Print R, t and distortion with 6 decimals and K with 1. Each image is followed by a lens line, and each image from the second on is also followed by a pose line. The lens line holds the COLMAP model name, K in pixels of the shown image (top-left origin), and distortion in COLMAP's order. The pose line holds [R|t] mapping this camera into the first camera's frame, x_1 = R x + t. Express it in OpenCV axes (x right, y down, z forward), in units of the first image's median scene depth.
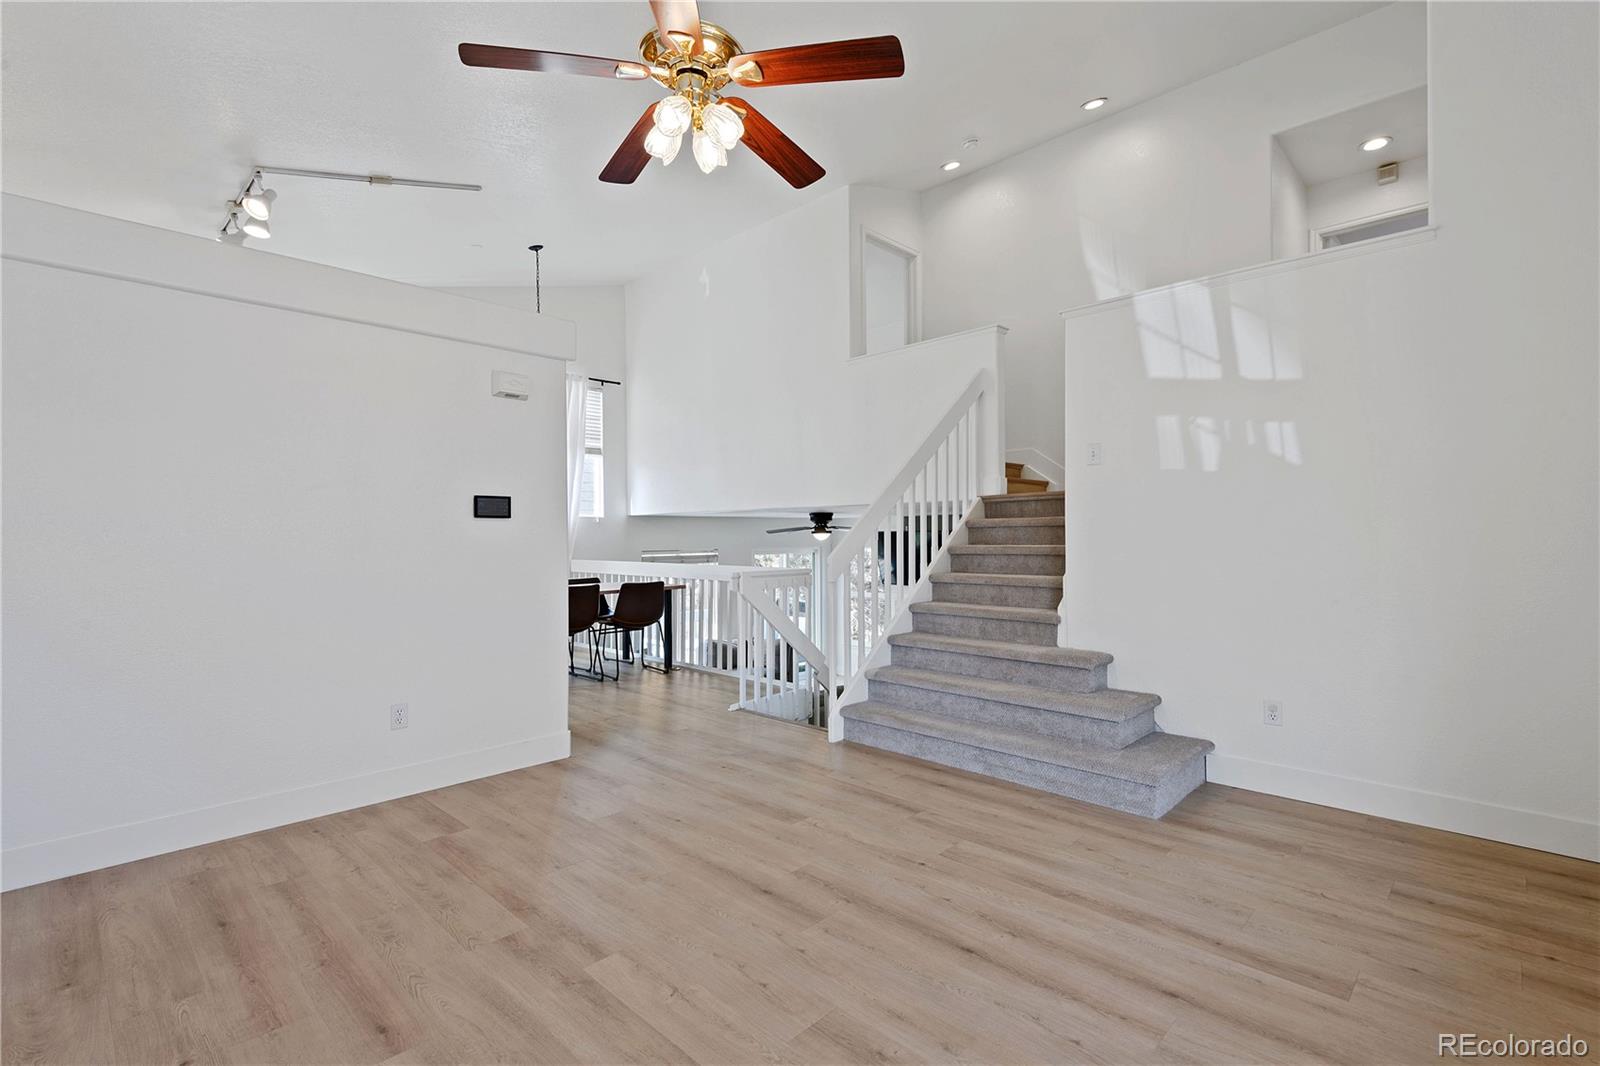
lens RADIAL K [[728.0, 0, 799.6], [0, 728.0, 528.8], [0, 0, 1]] dist [0.018455, -0.005888]
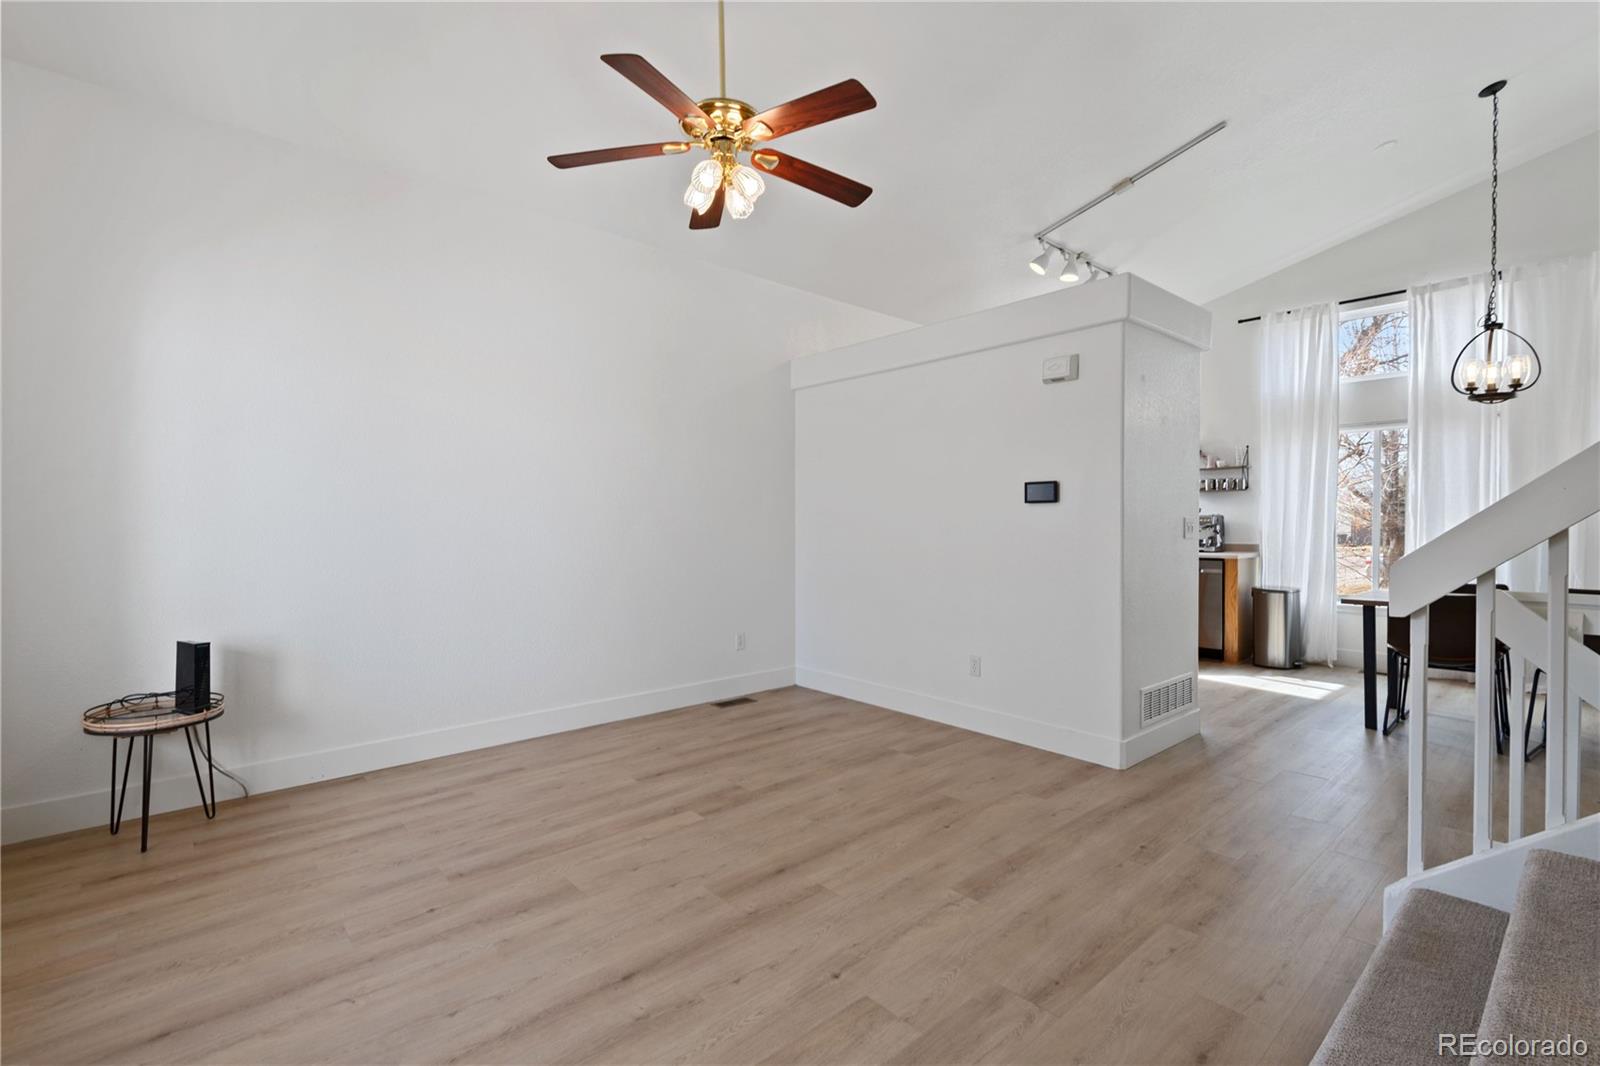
lens RADIAL K [[728.0, 0, 805.6], [0, 728.0, 529.4], [0, 0, 1]] dist [0.018455, -0.005888]
pose [[-0.067276, 0.018203, -0.997568, 0.770507], [0.007998, 0.999811, 0.017704, 0.002324], [0.997702, -0.006788, -0.067409, 0.888584]]
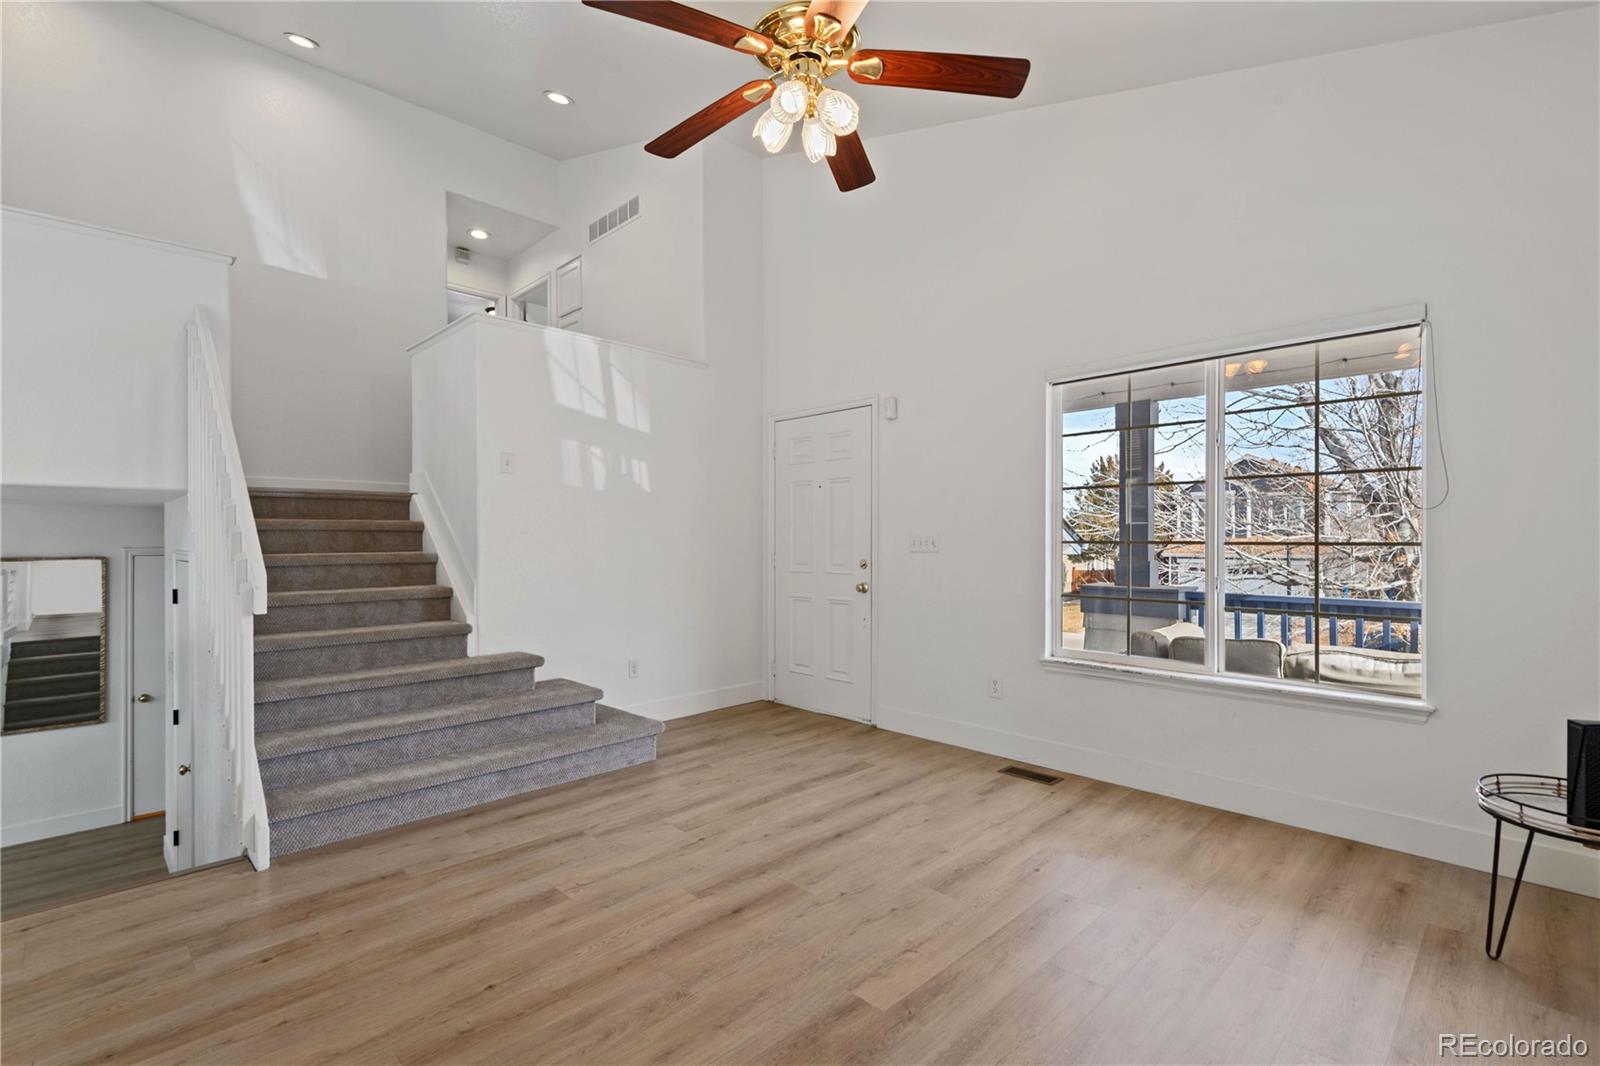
lens RADIAL K [[728.0, 0, 807.4], [0, 728.0, 530.2], [0, 0, 1]] dist [0.018455, -0.005888]
pose [[0.013730, 0.016387, 0.999771, -0.809406], [-0.004795, 0.999855, -0.016323, 0.011037], [-0.999894, -0.004570, 0.013807, 0.720311]]
